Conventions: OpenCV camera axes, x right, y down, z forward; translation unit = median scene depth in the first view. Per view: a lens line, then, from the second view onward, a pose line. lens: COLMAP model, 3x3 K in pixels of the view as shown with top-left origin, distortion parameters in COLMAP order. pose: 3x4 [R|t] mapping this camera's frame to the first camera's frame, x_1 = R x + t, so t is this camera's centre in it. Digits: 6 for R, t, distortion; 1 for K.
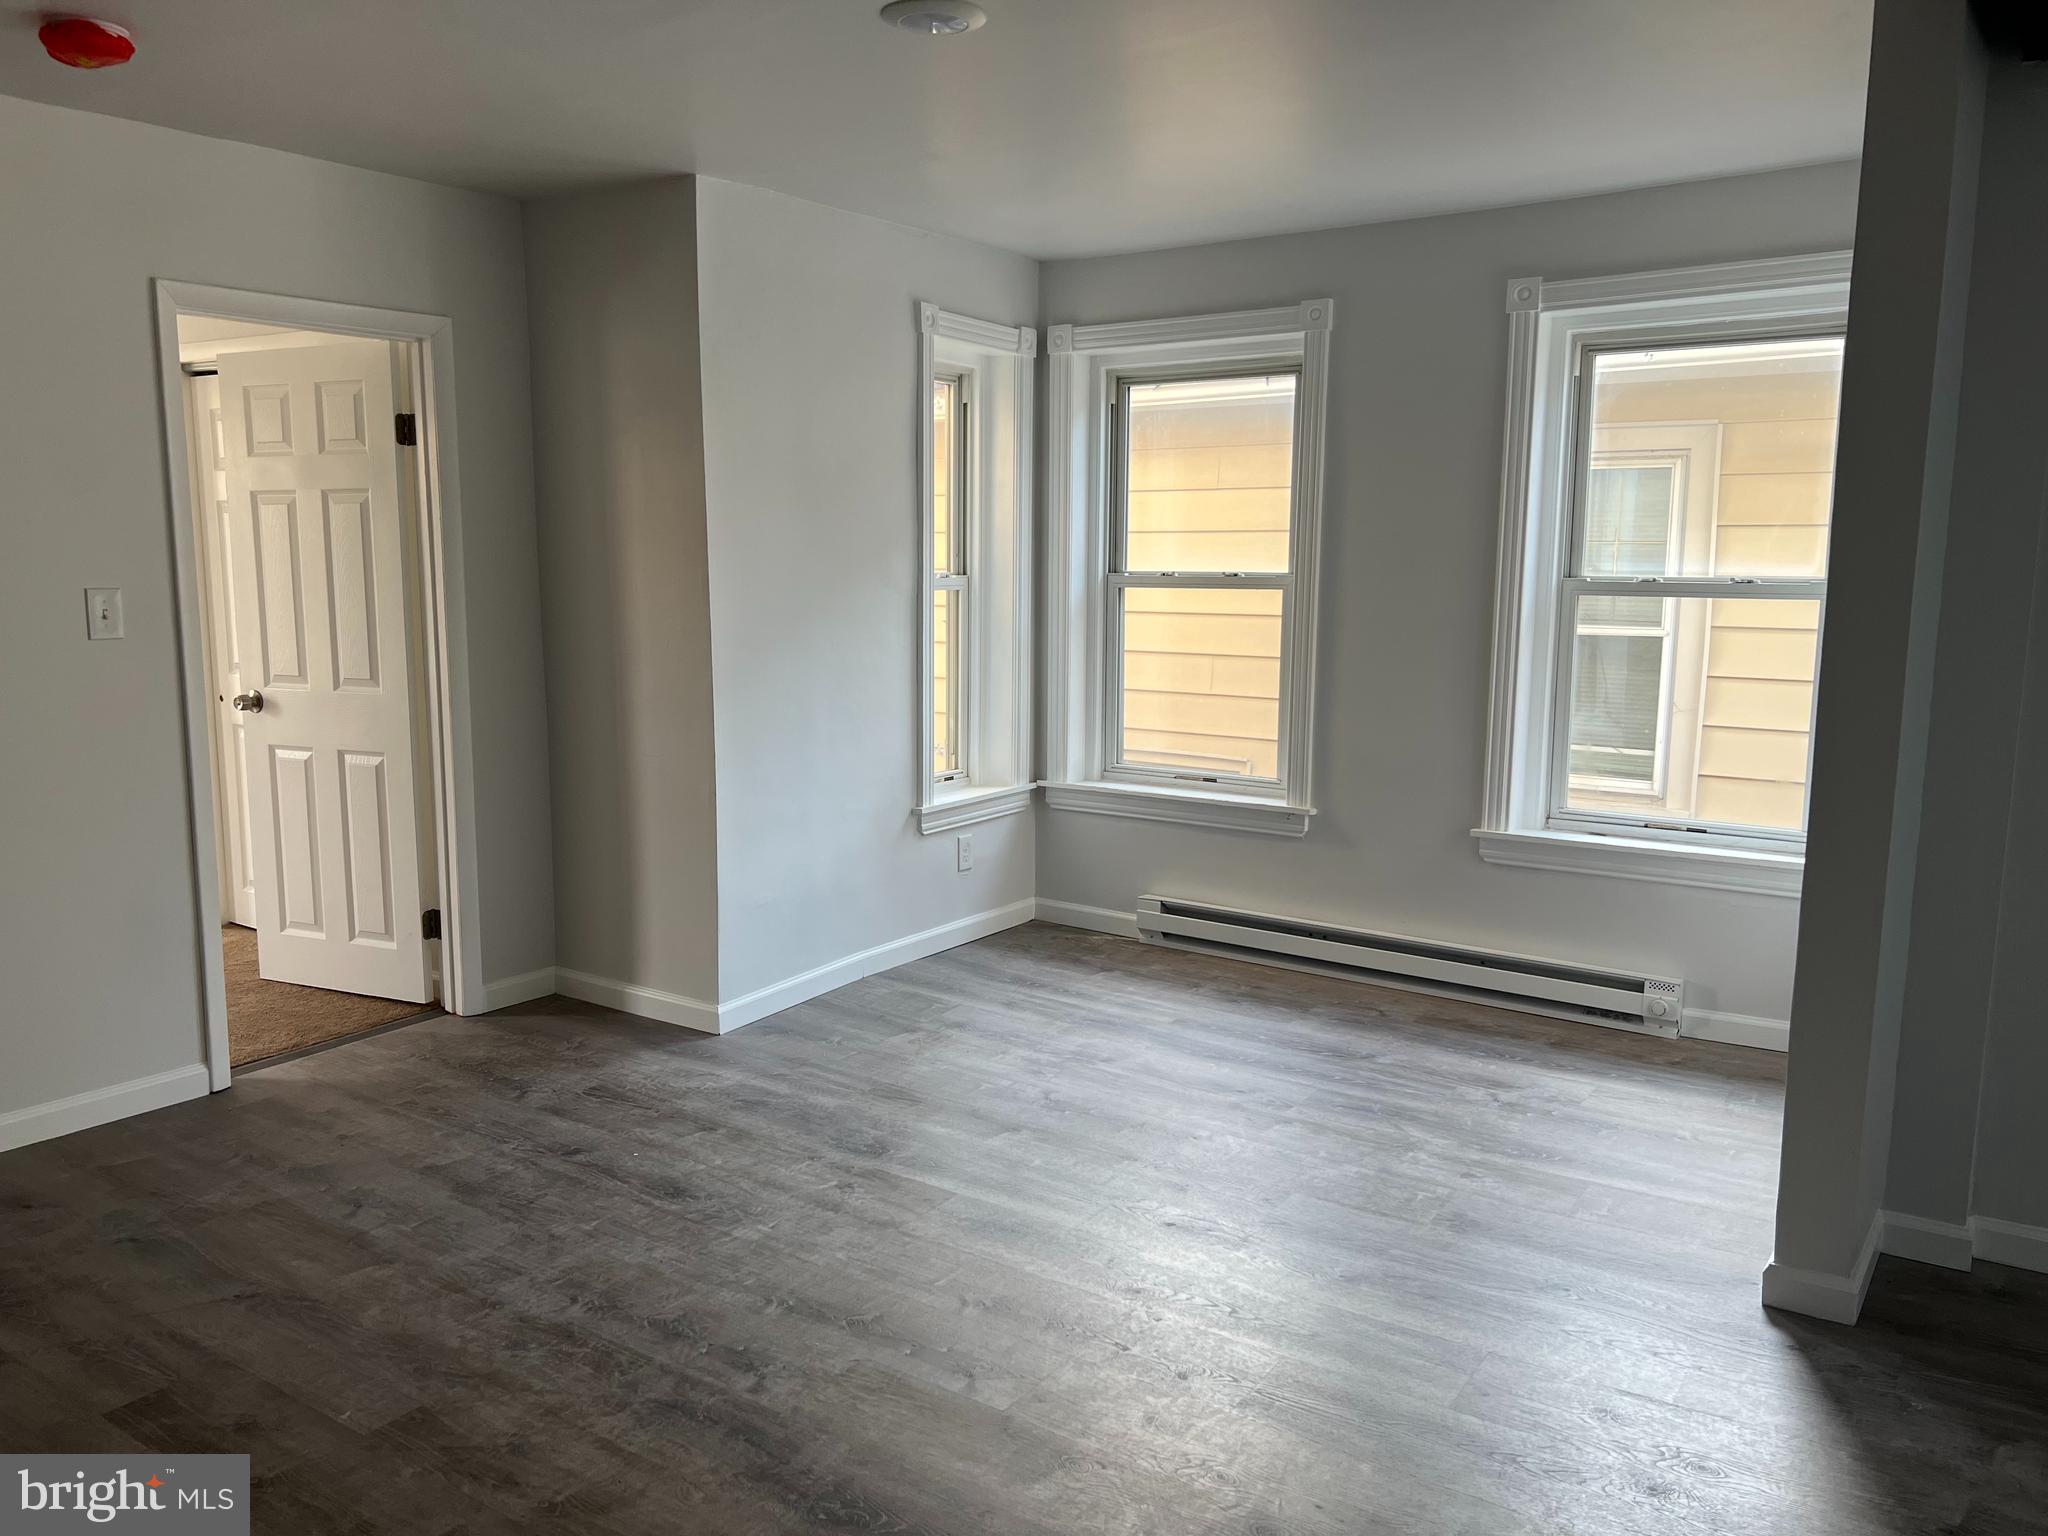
lens RADIAL K [[1537.9, 0, 1018.9], [0, 1537.9, 772.6], [0, 0, 1]] dist [0.037757, -0.017719]
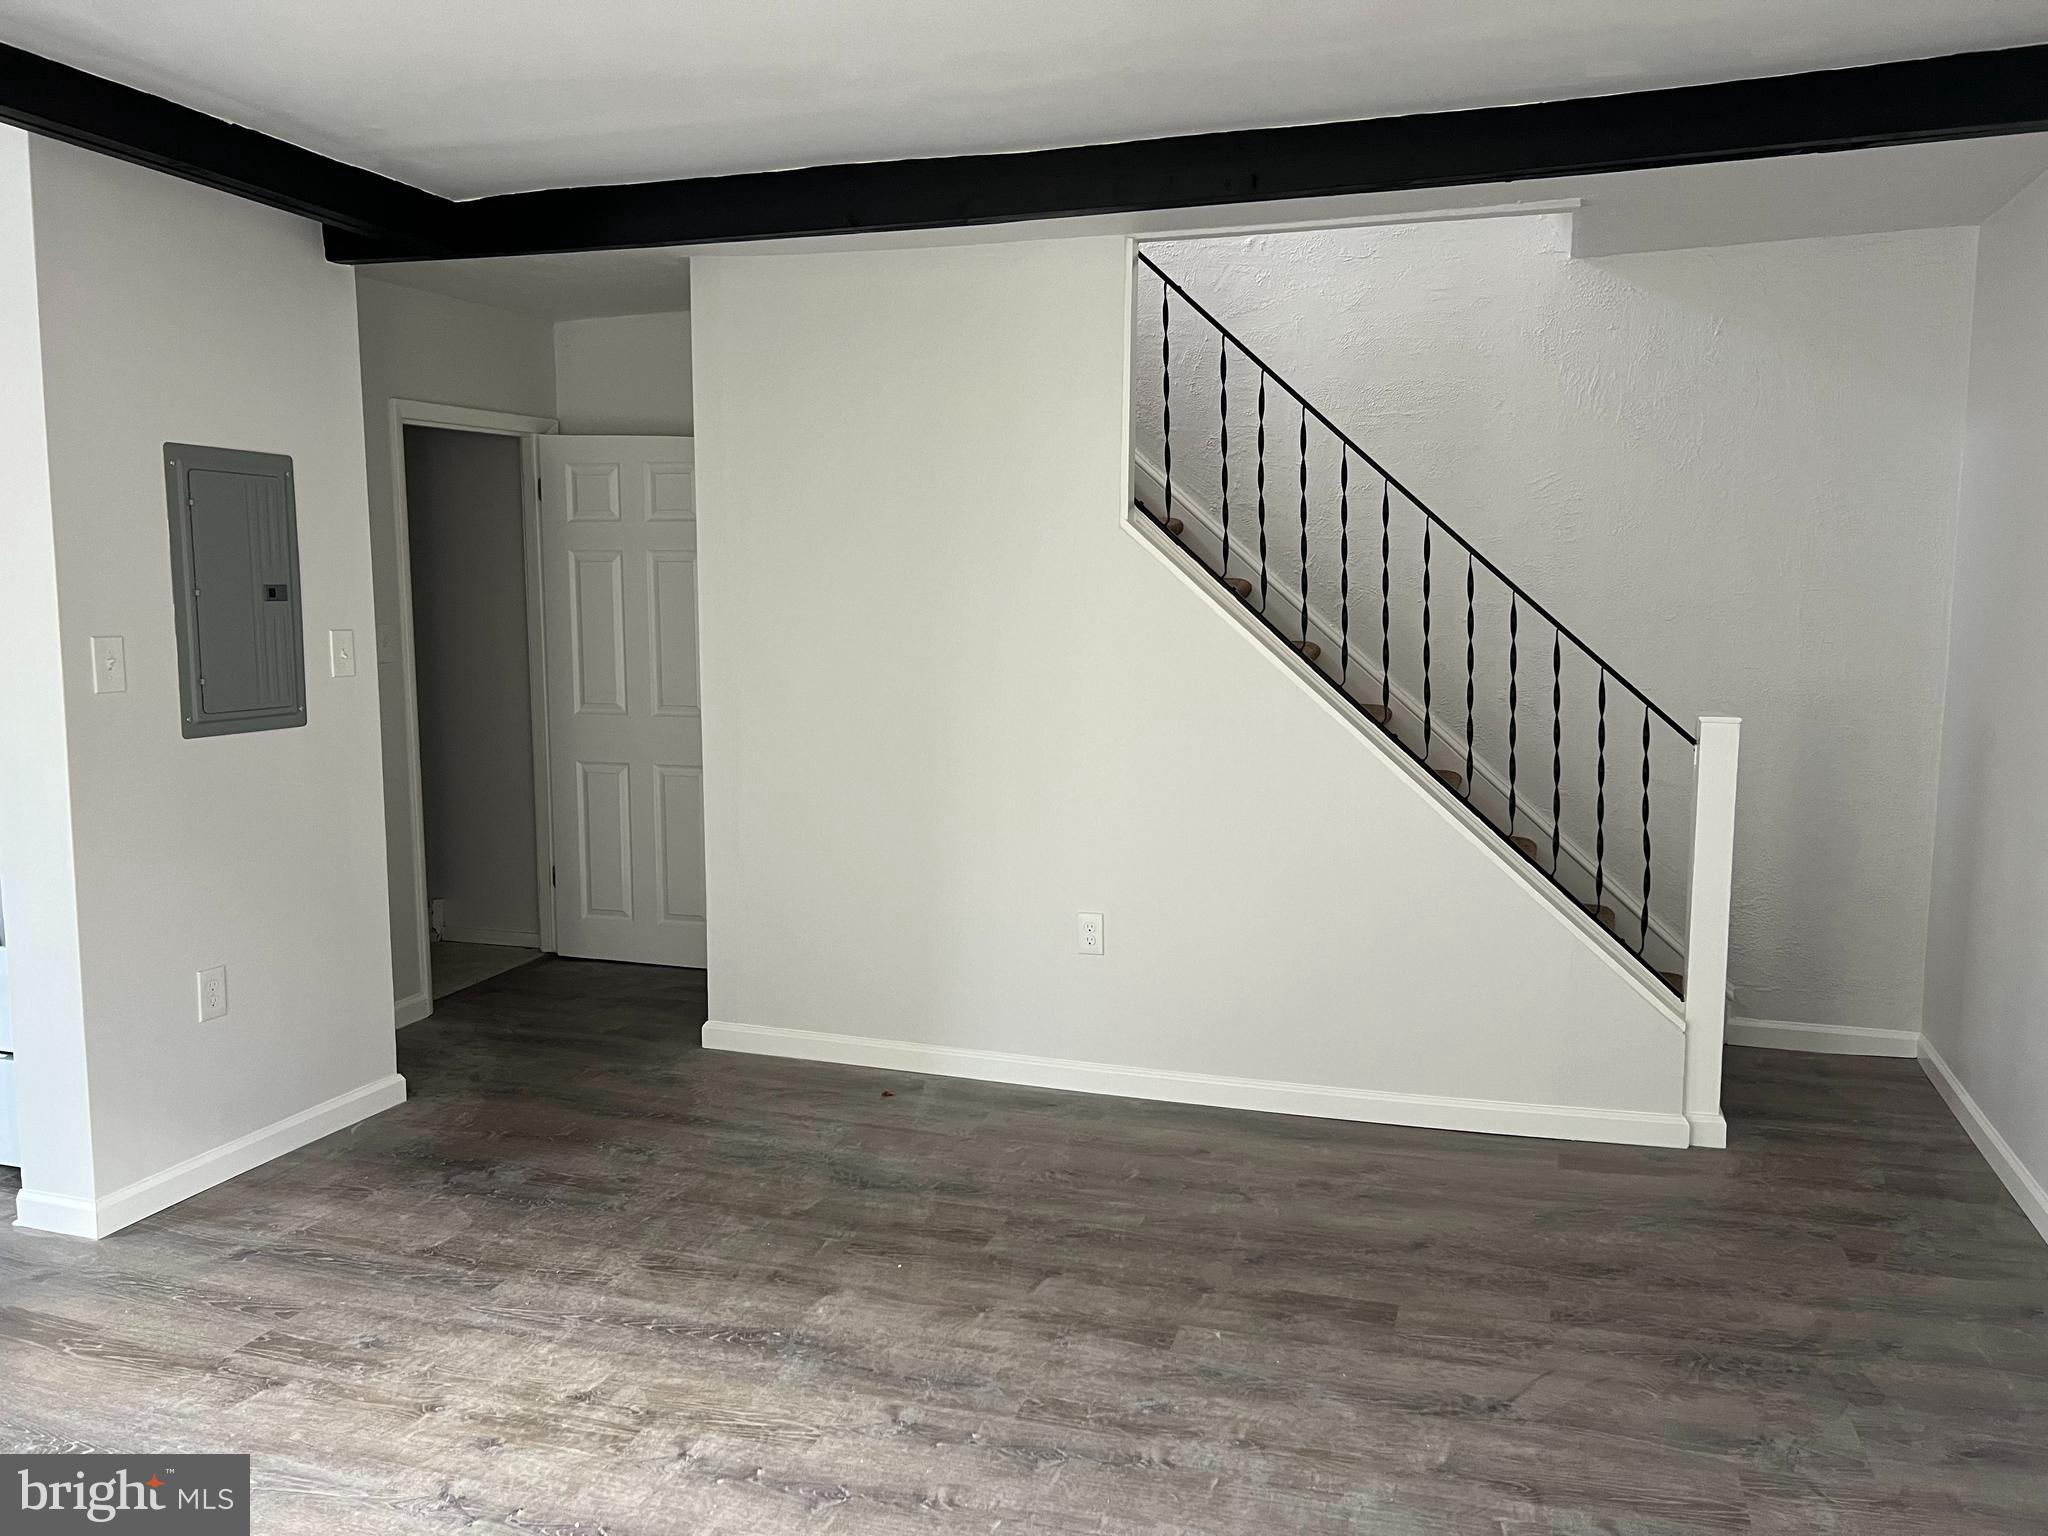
lens RADIAL K [[1537.9, 0, 1026.8], [0, 1537.9, 763.6], [0, 0, 1]] dist [0.037757, -0.017719]
pose [[-0.955554, 0.025902, -0.293677, 0.036275], [-0.048847, 0.968455, 0.244354, -0.267358], [0.290742, 0.247838, -0.924146, 1.813374]]
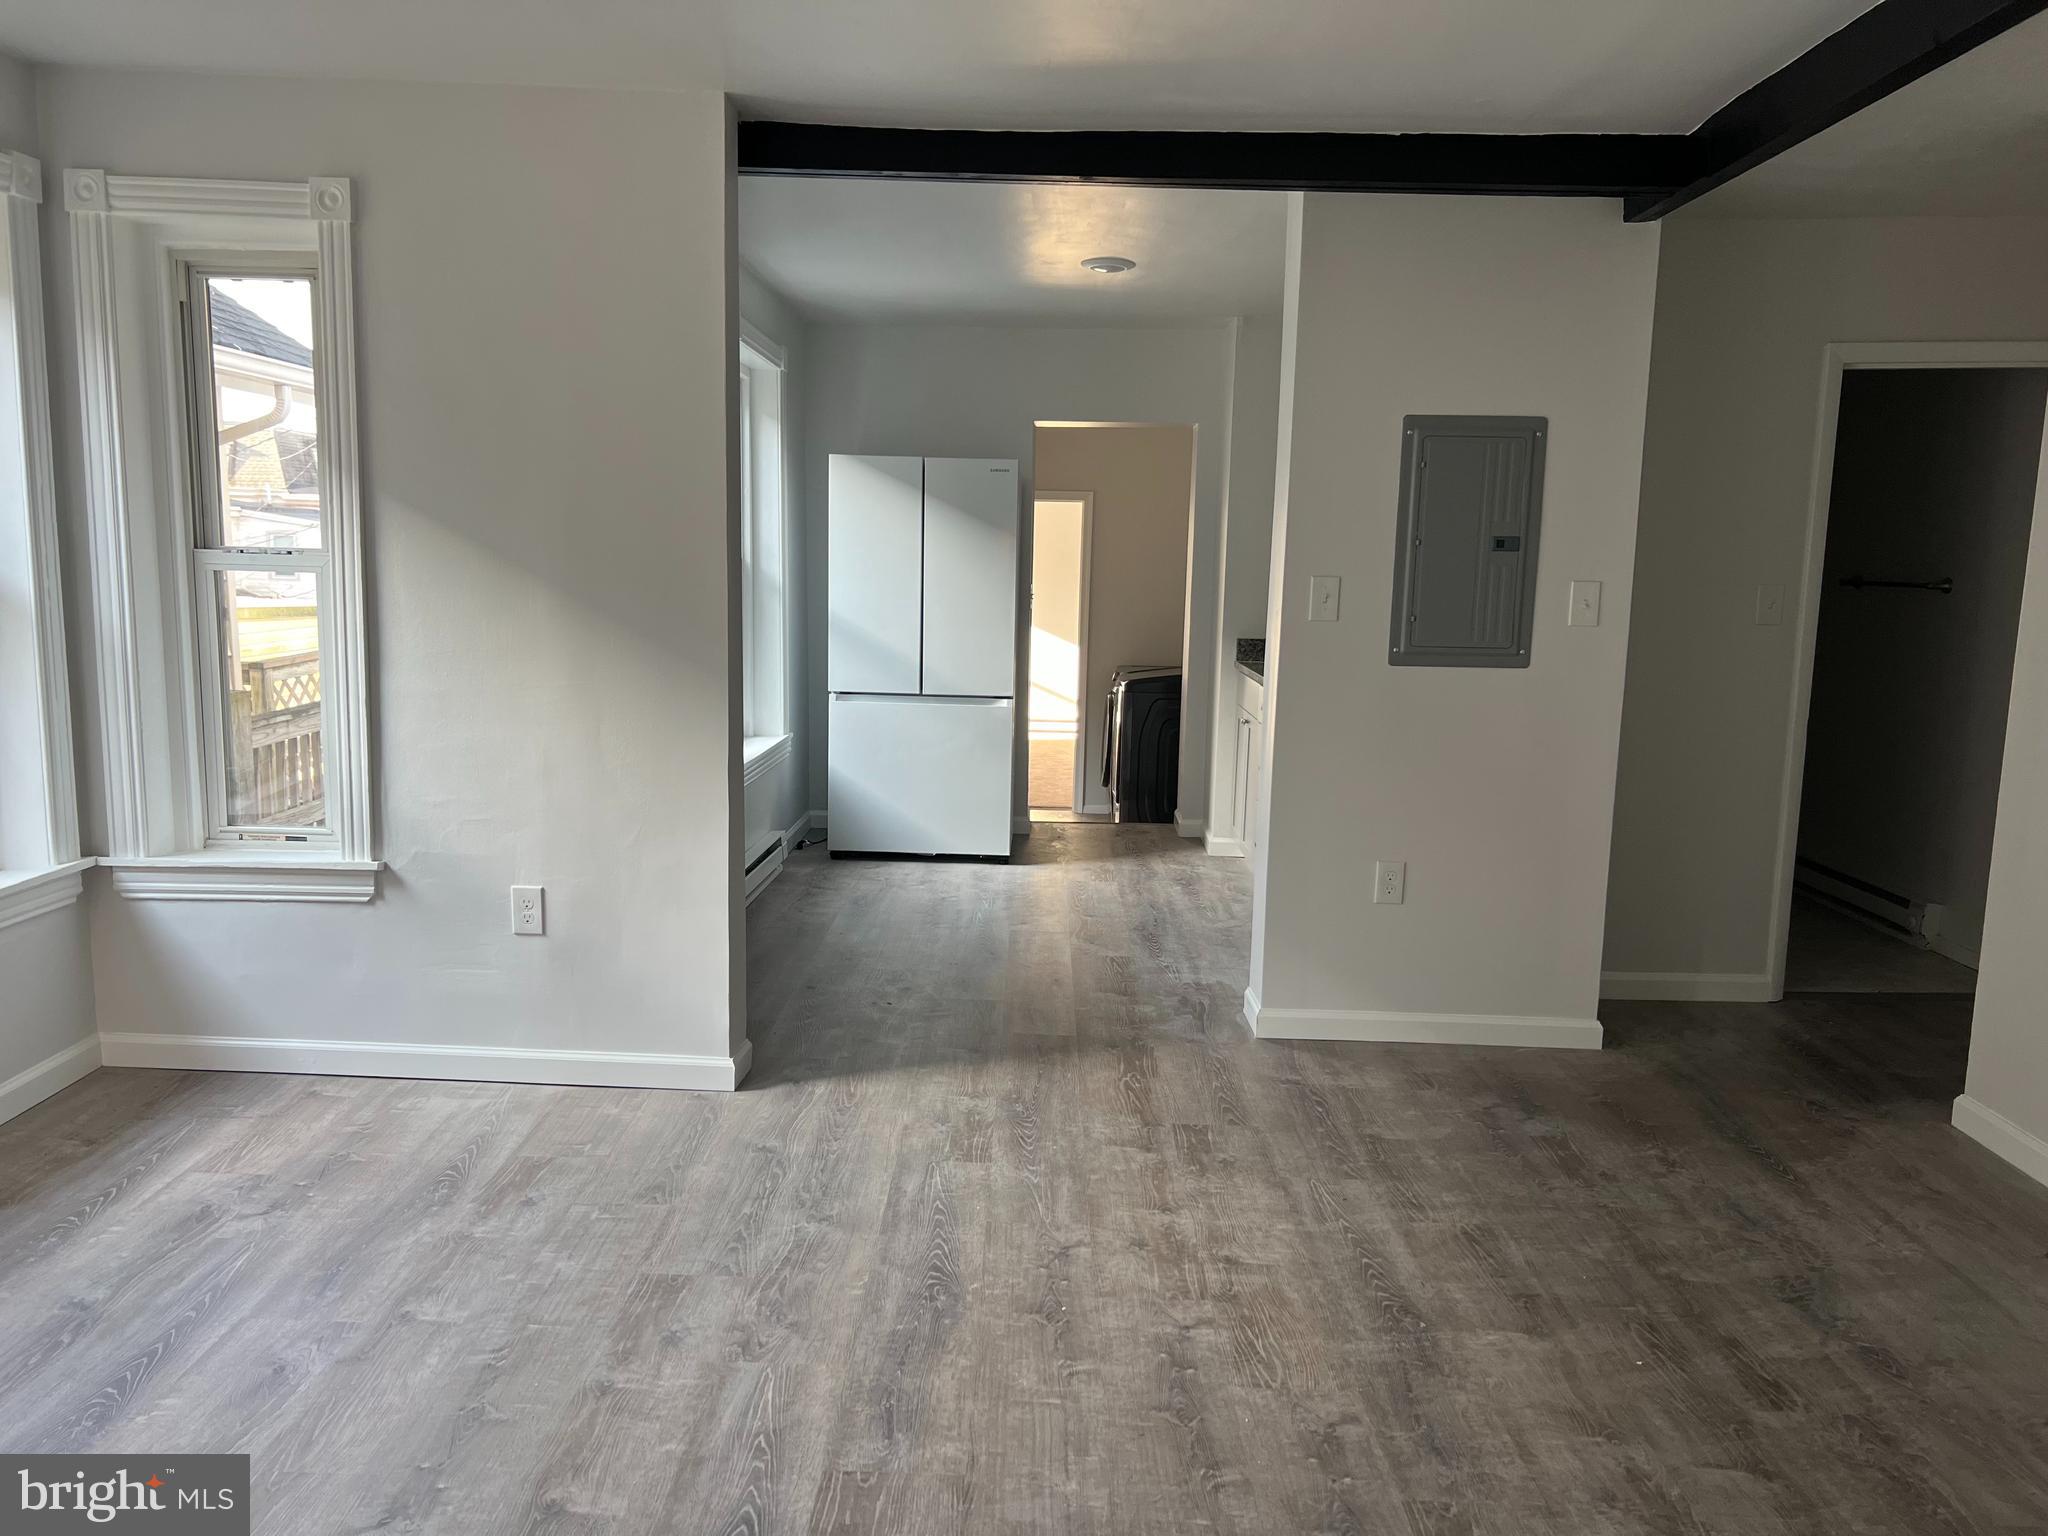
lens RADIAL K [[1537.9, 0, 1028.4], [0, 1537.9, 769.4], [0, 0, 1]] dist [0.037757, -0.017719]
pose [[-0.558116, -0.131832, 0.819223, -0.757161], [0.094417, 0.970796, 0.220547, -0.207414], [-0.824374, 0.200439, -0.529369, 1.532247]]
